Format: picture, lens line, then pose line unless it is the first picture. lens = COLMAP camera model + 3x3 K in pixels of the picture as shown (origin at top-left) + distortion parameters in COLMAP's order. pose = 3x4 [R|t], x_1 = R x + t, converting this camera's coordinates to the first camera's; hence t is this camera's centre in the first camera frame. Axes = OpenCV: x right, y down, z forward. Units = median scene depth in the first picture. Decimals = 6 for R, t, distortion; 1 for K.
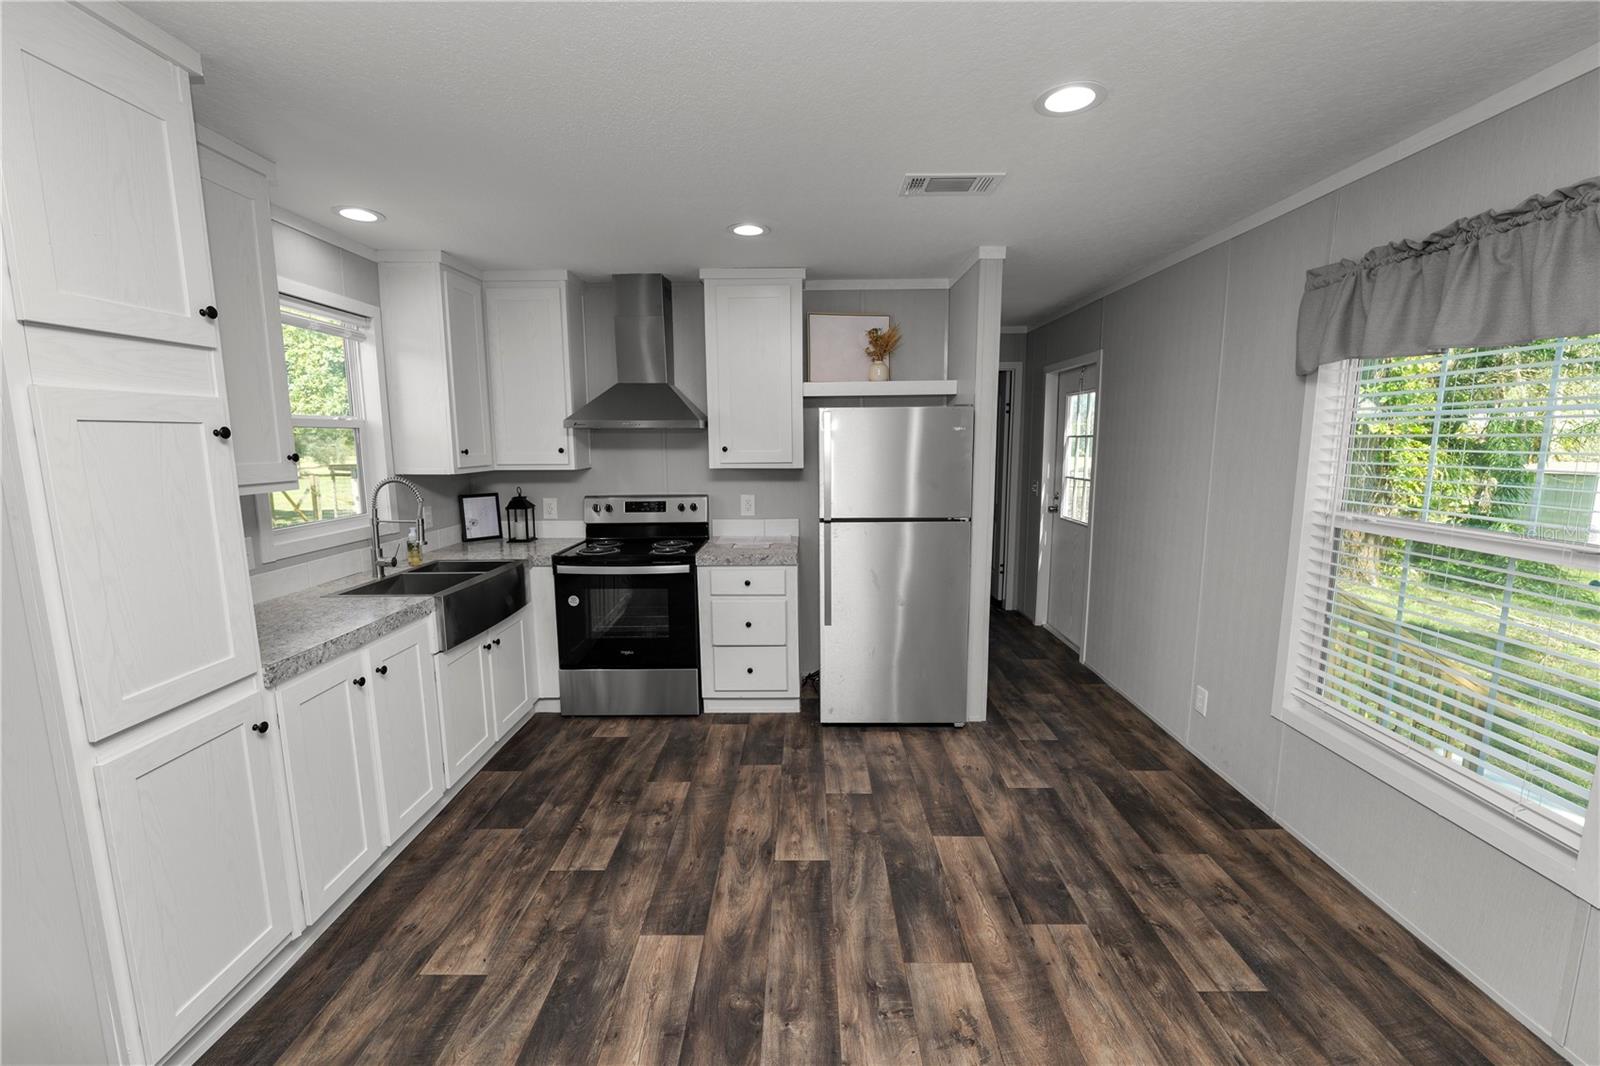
lens RADIAL K [[654.8, 0, 801.1], [0, 654.8, 529.4], [0, 0, 1]] dist [-0.011028, 0.001719]
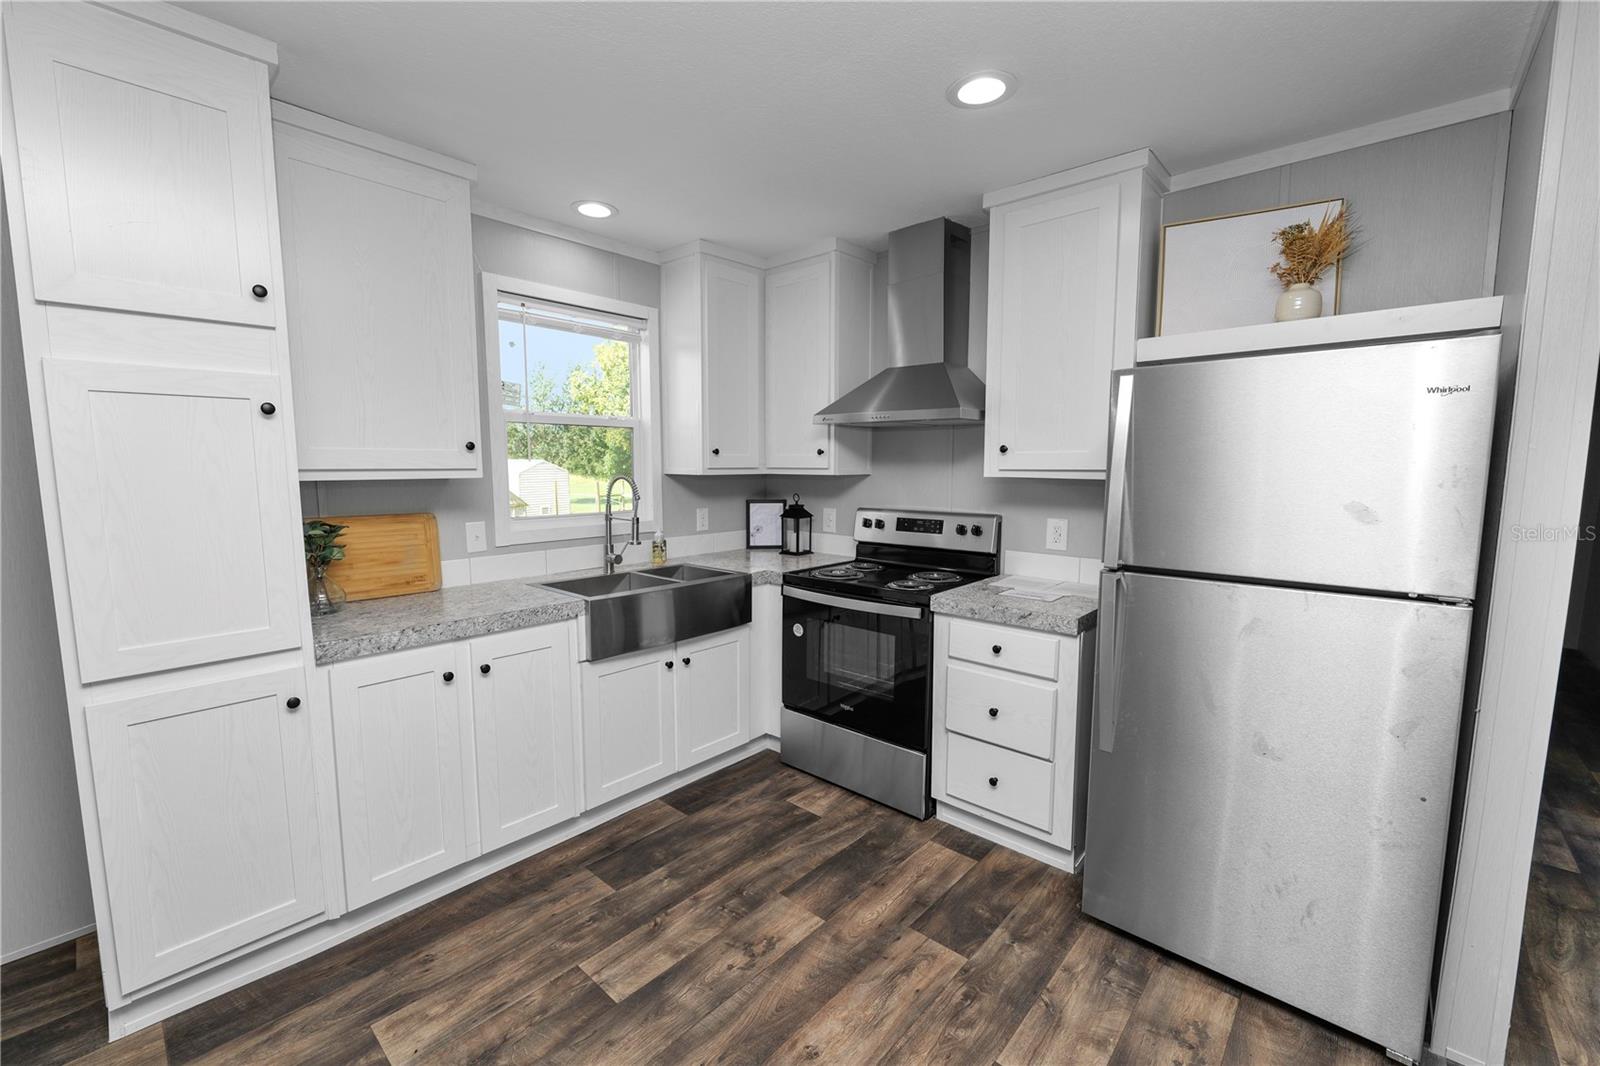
lens RADIAL K [[654.8, 0, 792.7], [0, 654.8, 533.5], [0, 0, 1]] dist [-0.011028, 0.001719]
pose [[0.743314, 0.076919, -0.664505, 0.210647], [-0.097435, 0.995223, 0.006211, -0.019851], [0.661809, 0.060129, 0.747258, 0.398367]]
